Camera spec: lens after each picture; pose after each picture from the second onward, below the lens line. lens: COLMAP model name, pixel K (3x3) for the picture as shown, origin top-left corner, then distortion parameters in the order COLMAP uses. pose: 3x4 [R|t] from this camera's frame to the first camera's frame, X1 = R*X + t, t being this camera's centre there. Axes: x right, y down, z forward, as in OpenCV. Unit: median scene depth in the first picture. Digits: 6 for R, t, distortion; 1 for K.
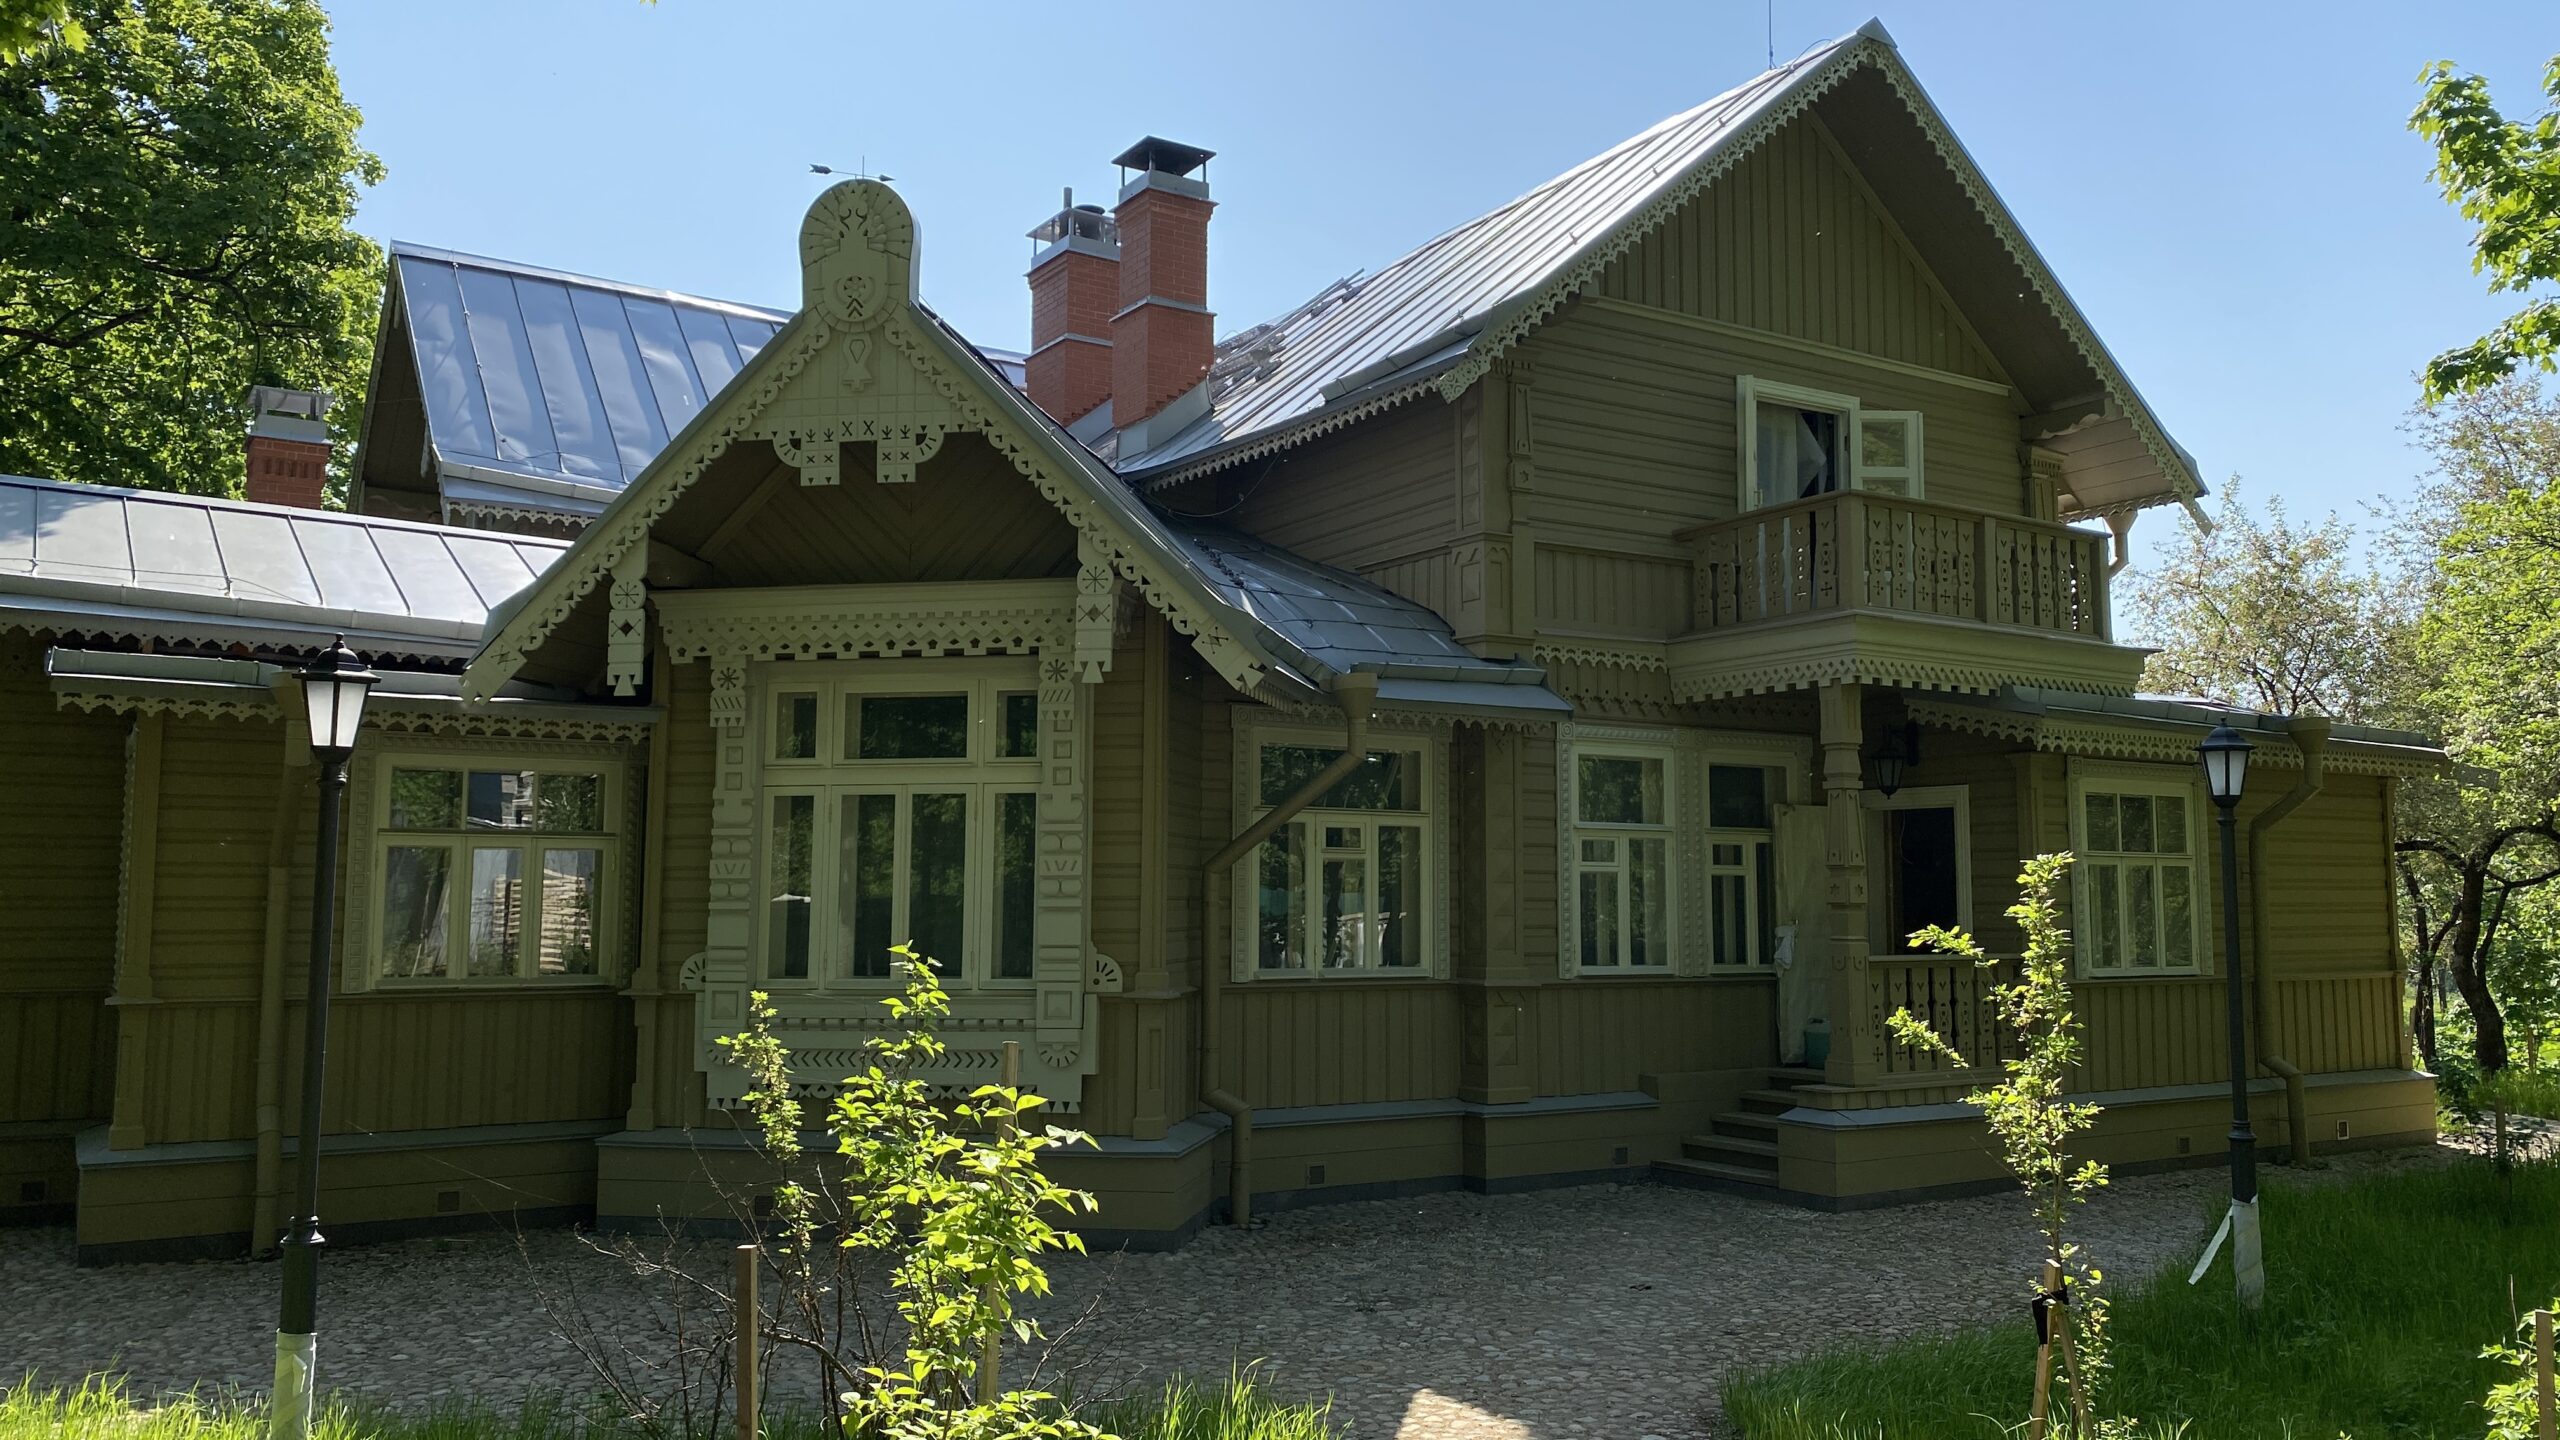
lens RADIAL K [[1984.2, 0, 1280.0], [0, 1984.2, 720.0], [0, 0, 1]] dist [0.020386, -0.003774]
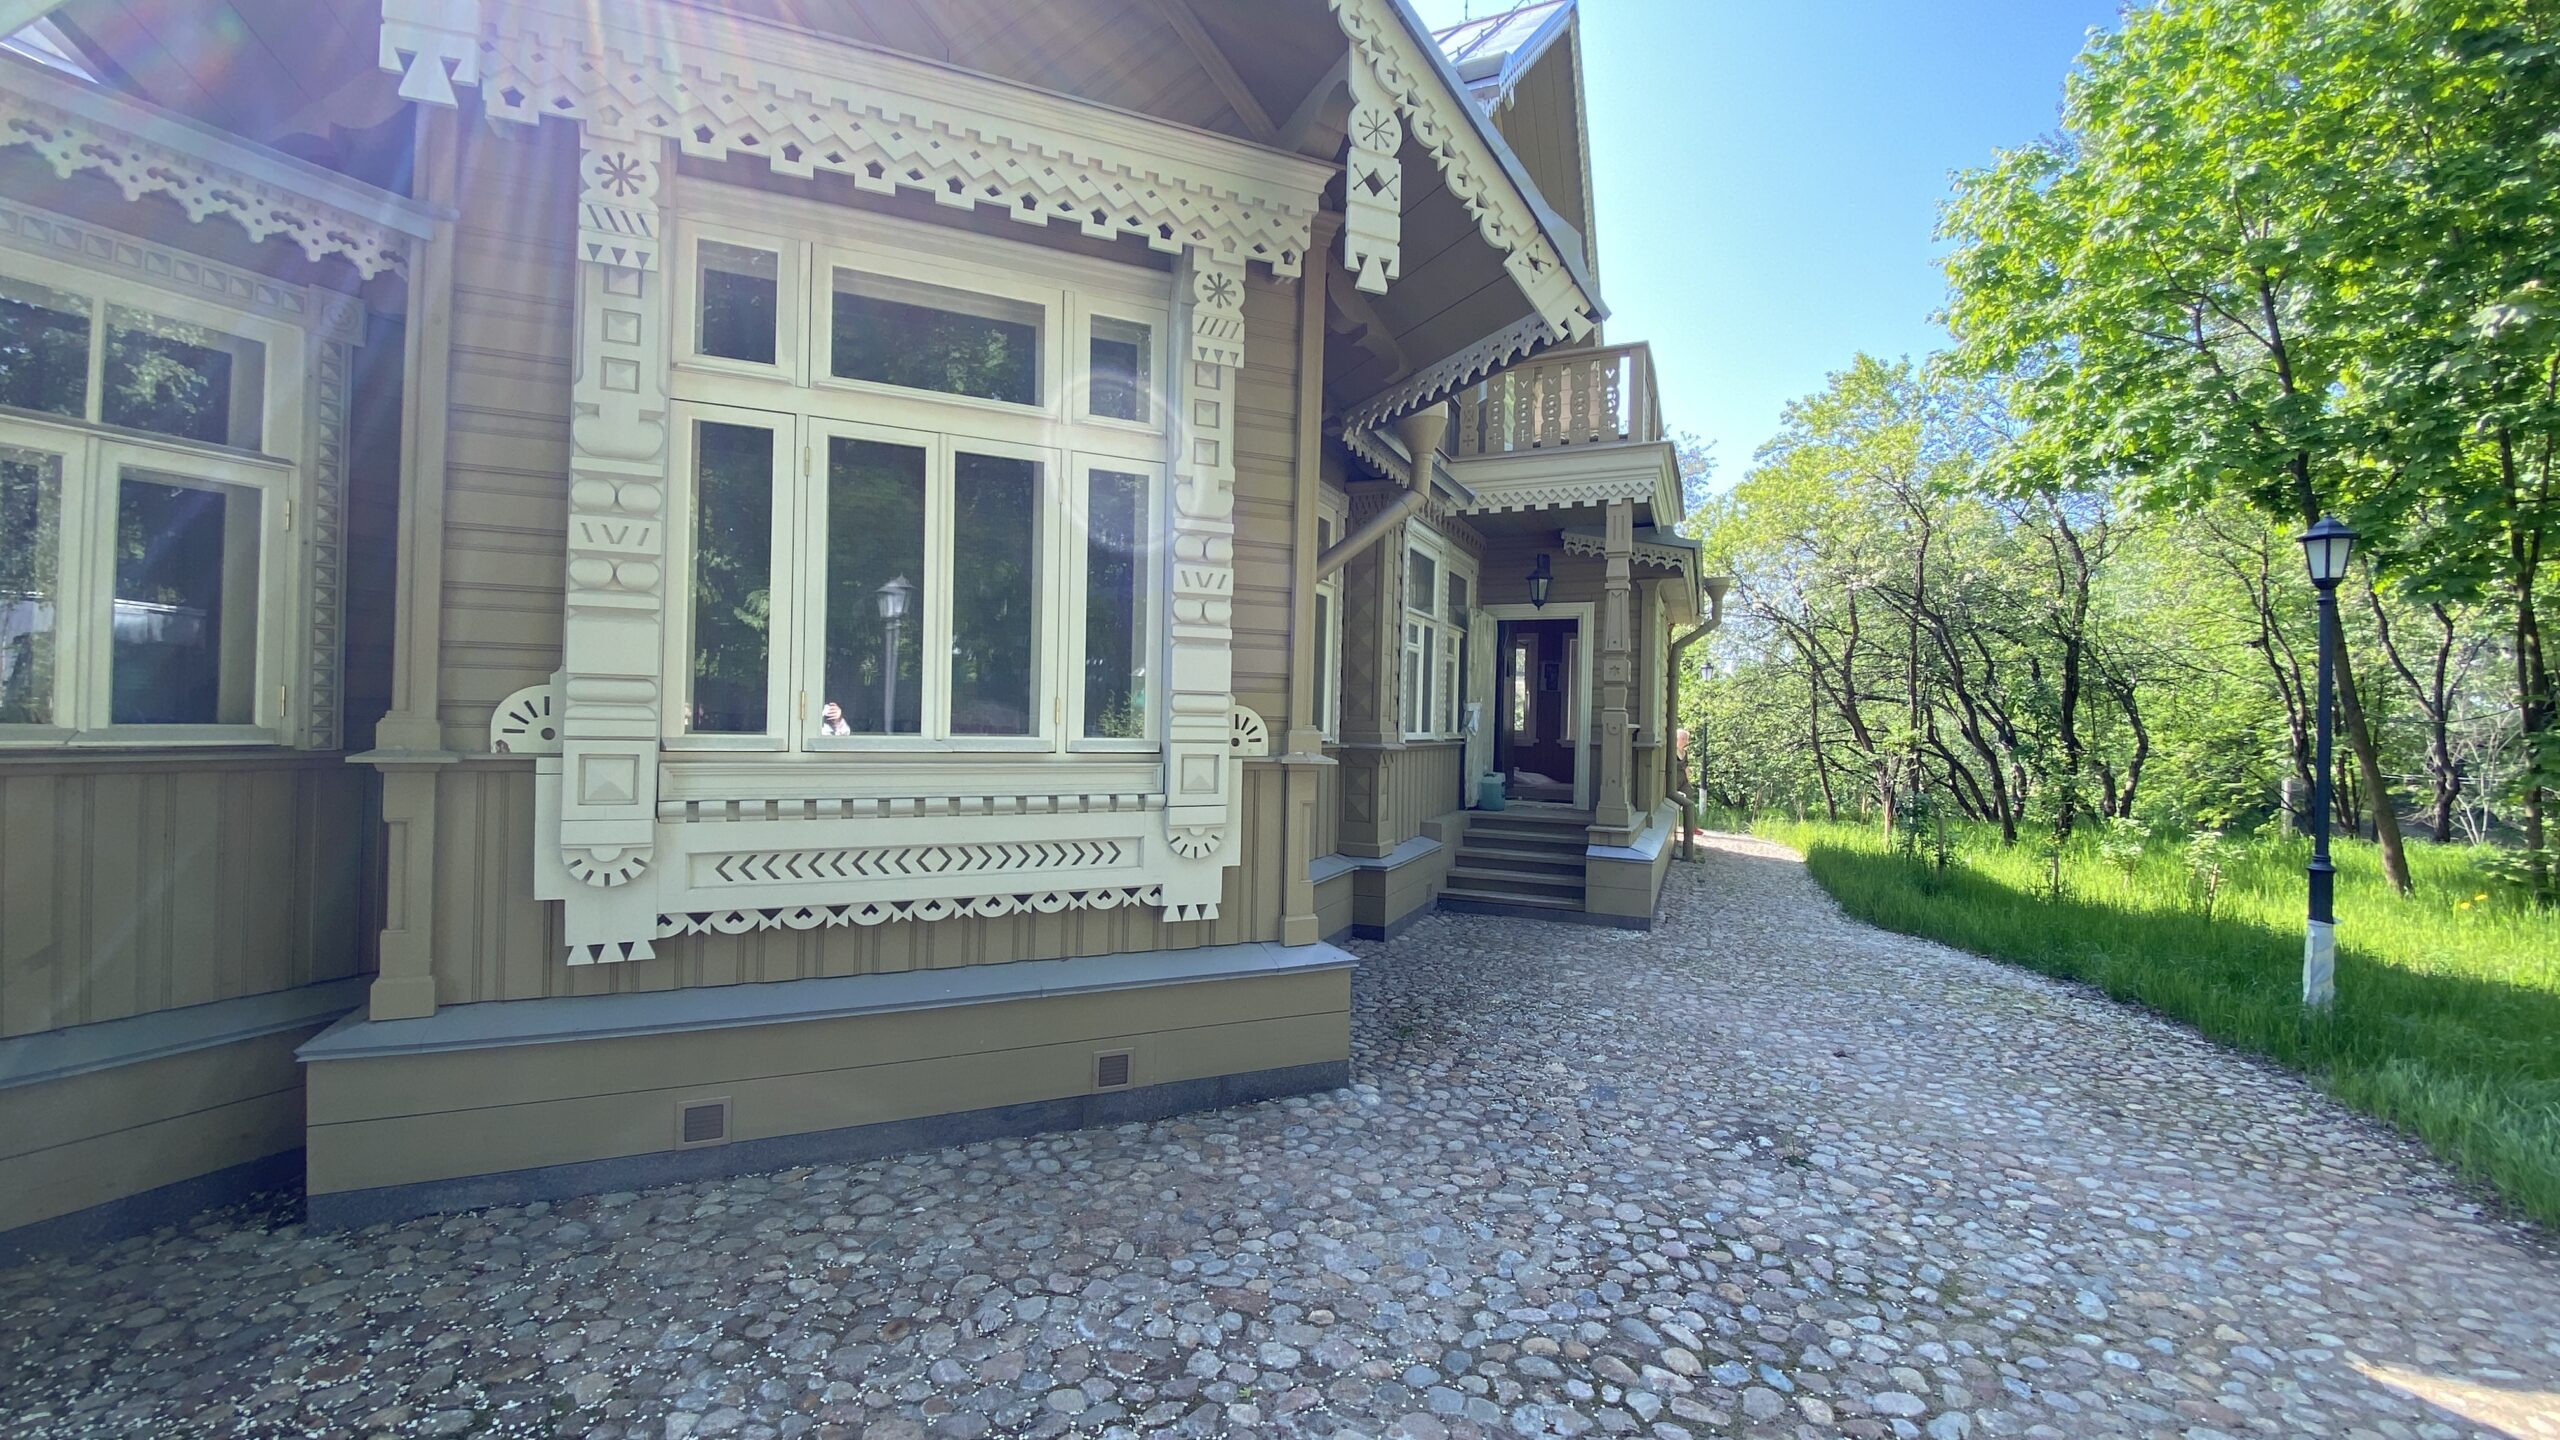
lens RADIAL K [[1019.5, 0, 1280.0], [0, 1019.5, 720.0], [0, 0, 1]] dist [-0.002439, -0.000365]
pose [[0.838662, 0.016754, 0.544395, -0.274865], [-0.074539, 0.993653, 0.084252, 0.088351], [-0.539528, -0.111237, 0.834587, 0.659685]]
